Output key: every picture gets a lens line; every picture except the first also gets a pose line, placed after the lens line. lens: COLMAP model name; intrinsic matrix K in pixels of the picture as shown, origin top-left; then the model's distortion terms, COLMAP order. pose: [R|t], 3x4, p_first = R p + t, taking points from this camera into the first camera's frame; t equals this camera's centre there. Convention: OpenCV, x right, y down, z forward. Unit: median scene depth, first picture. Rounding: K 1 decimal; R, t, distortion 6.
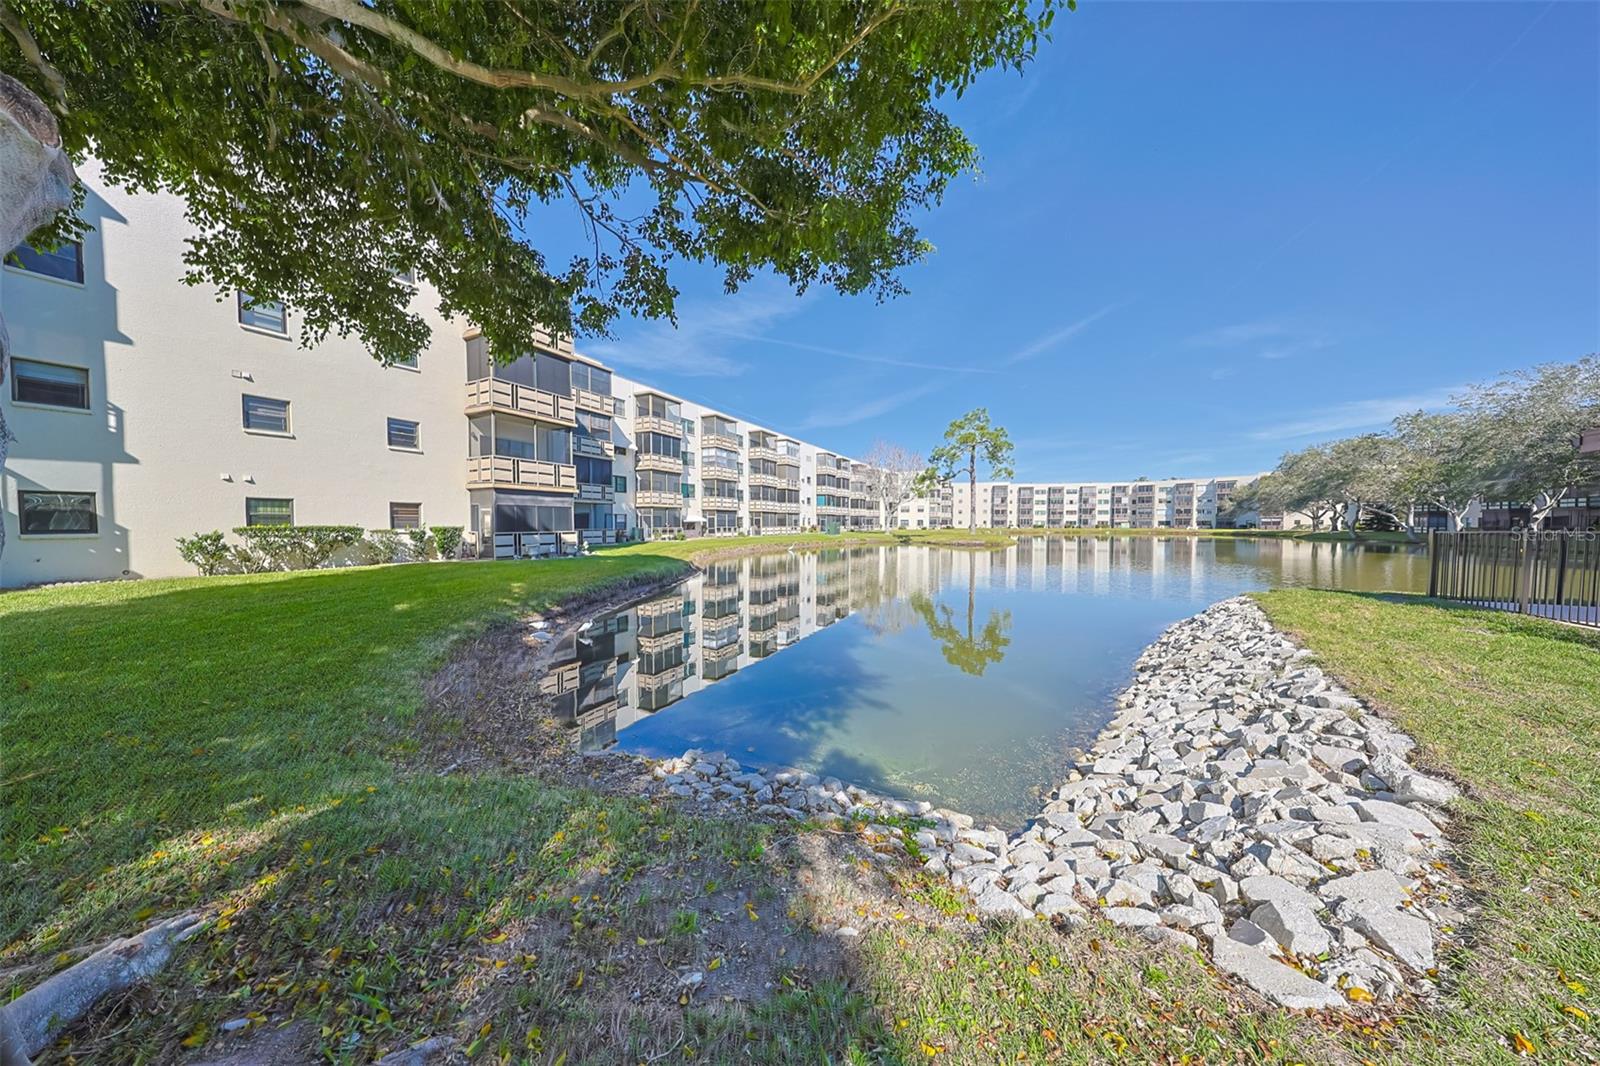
lens RADIAL K [[470.1, 0, 800.9], [0, 470.1, 536.4], [0, 0, 1]] dist [0.000653, -0.000031]
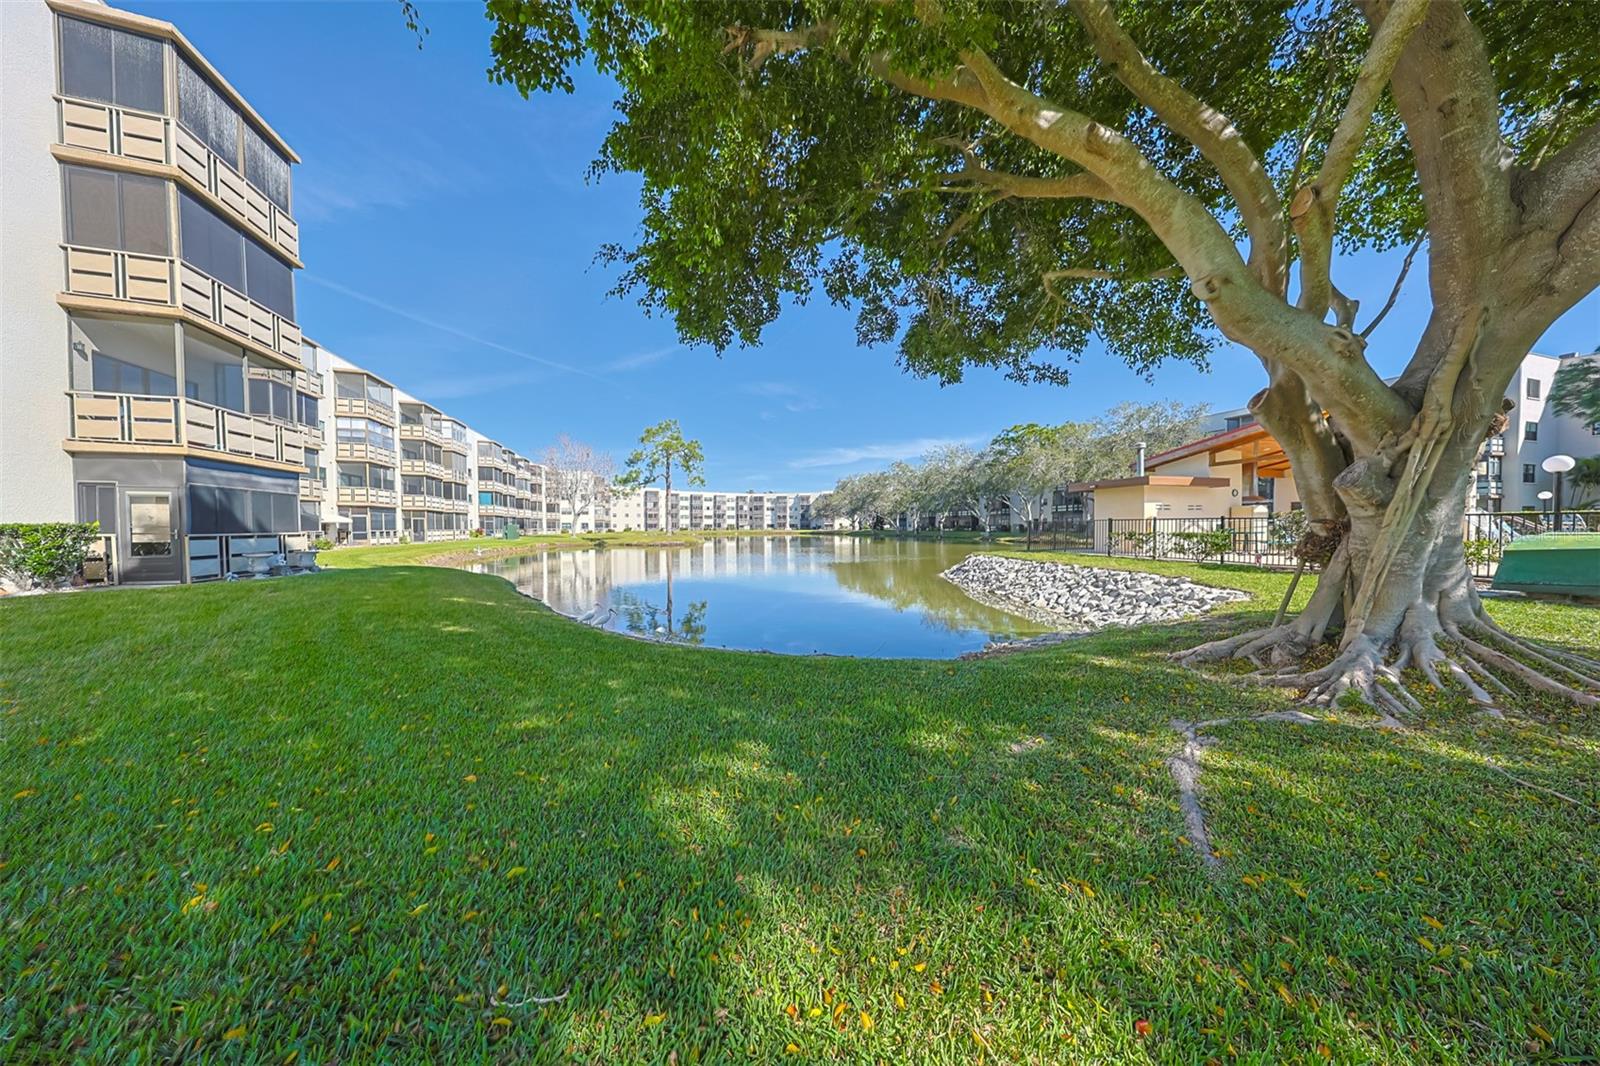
lens RADIAL K [[470.1, 0, 800.9], [0, 470.1, 536.4], [0, 0, 1]] dist [0.000653, -0.000031]
pose [[0.703912, -0.018631, 0.710043, -0.124065], [0.025552, 0.999673, 0.000899, 0.002982], [-0.709828, 0.017510, 0.704158, 0.017698]]
